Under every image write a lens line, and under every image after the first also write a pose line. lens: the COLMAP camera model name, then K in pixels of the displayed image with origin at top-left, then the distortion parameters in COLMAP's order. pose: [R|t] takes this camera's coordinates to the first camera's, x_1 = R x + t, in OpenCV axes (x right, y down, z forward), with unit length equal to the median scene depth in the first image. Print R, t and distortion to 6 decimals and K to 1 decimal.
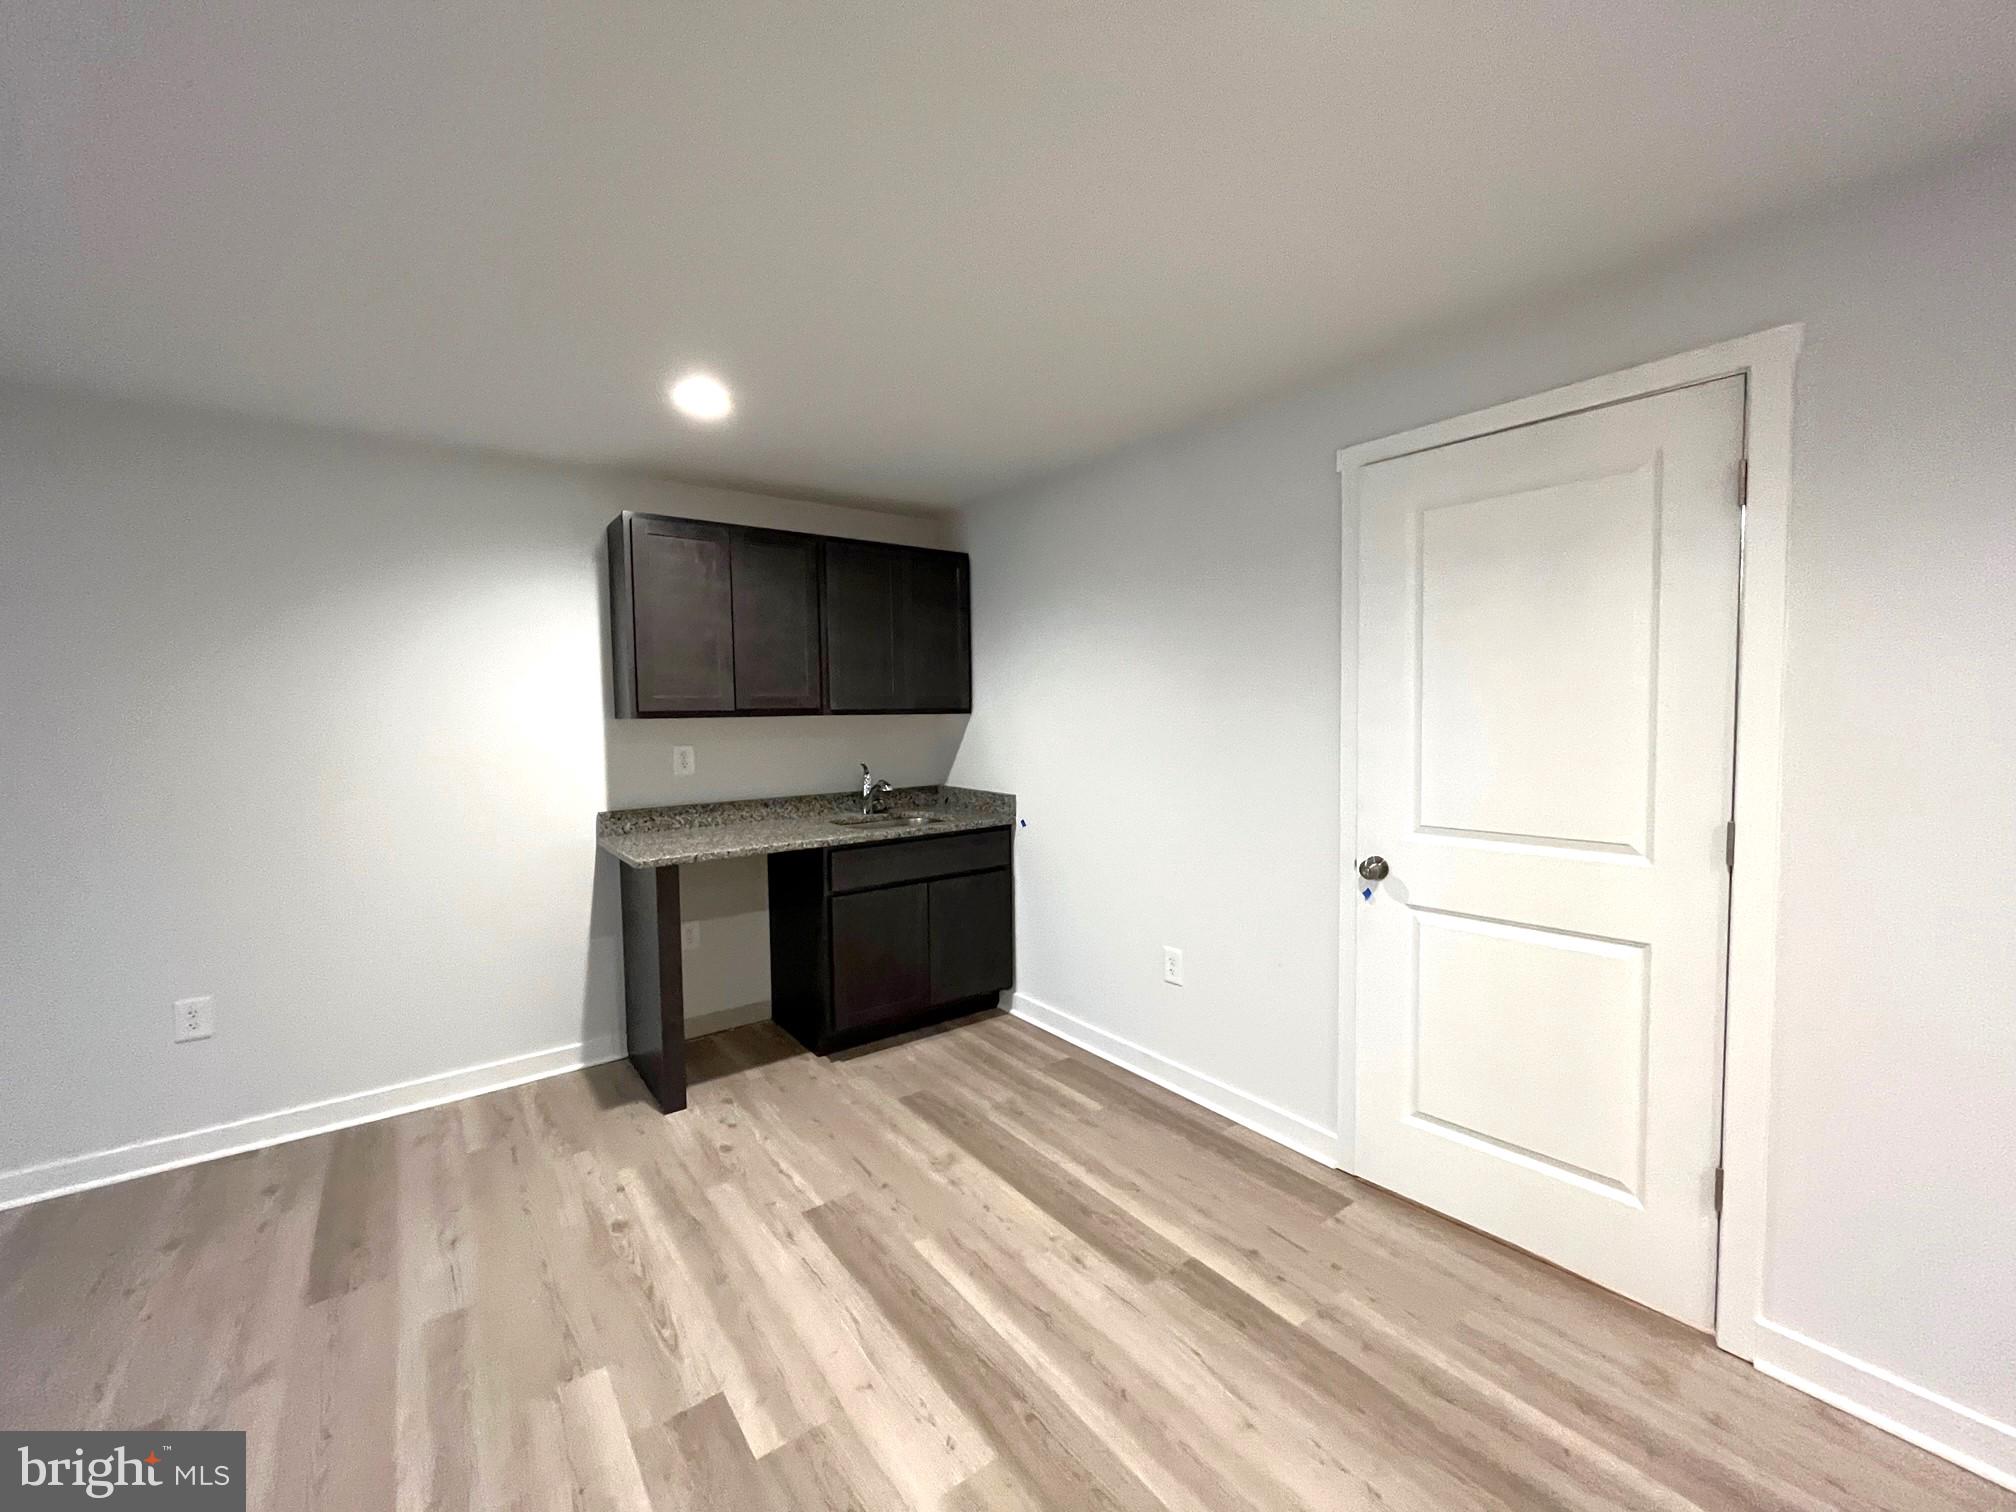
lens RADIAL K [[822.1, 0, 1008.2], [0, 822.1, 756.0], [0, 0, 1]] dist [-0.003751, 0.000729]
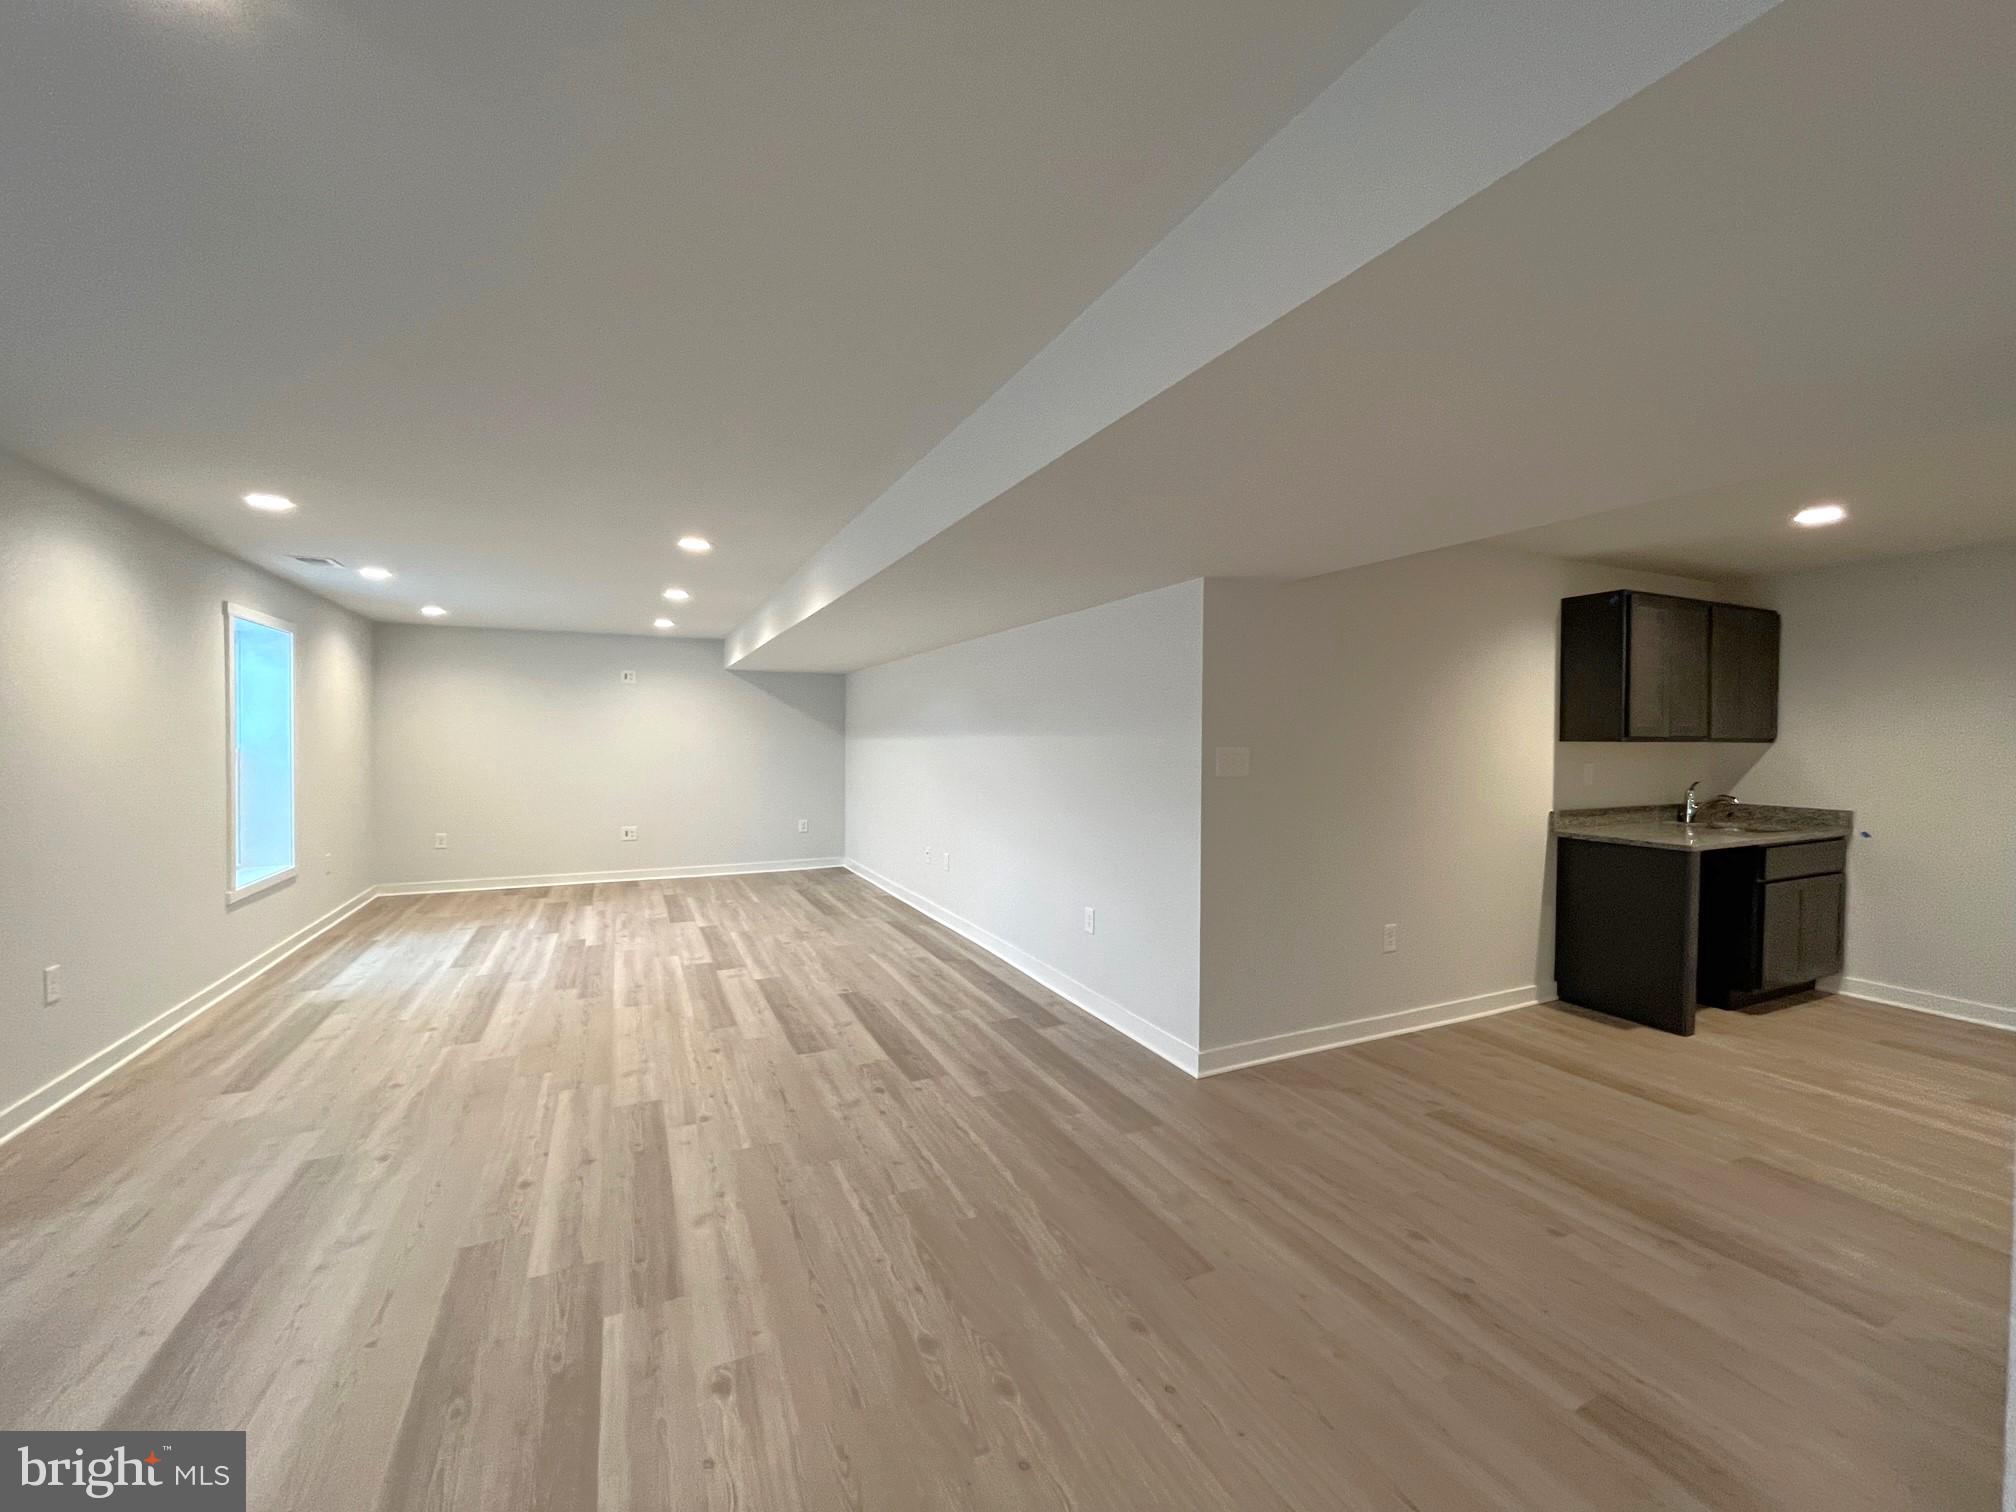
lens RADIAL K [[822.1, 0, 1006.7], [0, 822.1, 754.5], [0, 0, 1]] dist [-0.003751, 0.000729]
pose [[0.980452, 0.021450, -0.195587, -1.112289], [-0.029060, 0.998925, -0.036122, 0.050560], [0.194602, 0.041099, 0.980021, -0.483677]]
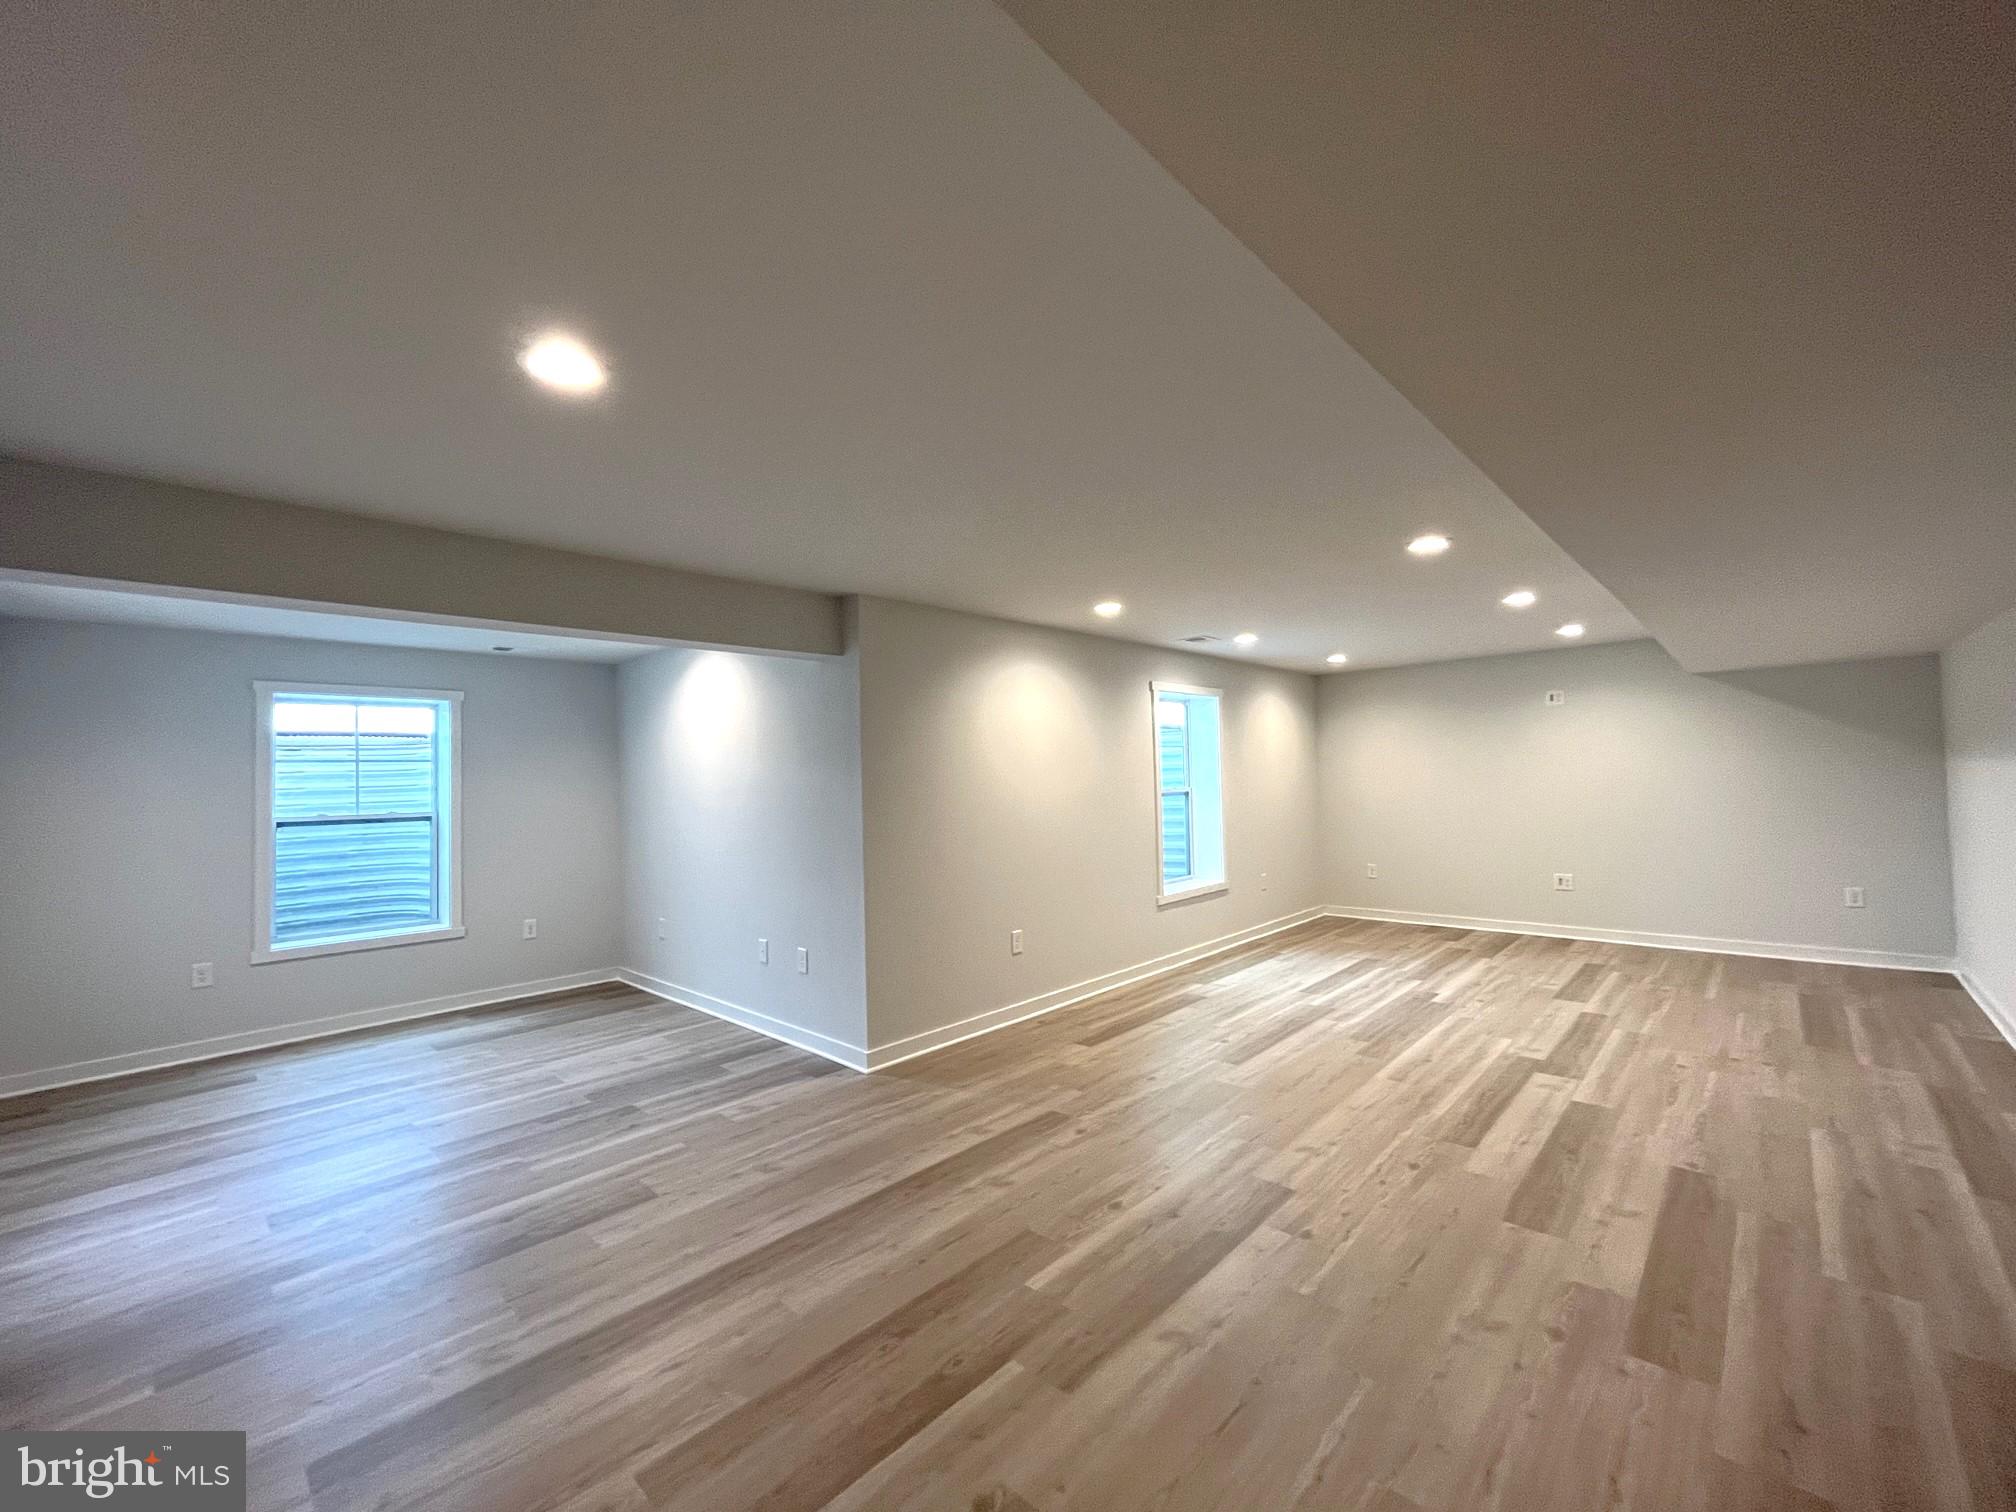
lens RADIAL K [[822.1, 0, 1005.2], [0, 822.1, 754.4], [0, 0, 1]] dist [-0.003751, 0.000729]
pose [[0.177765, -0.020296, -0.983864, -0.889467], [-0.034669, 0.999038, -0.026873, 0.011884], [0.983462, 0.038886, 0.176890, -0.052955]]
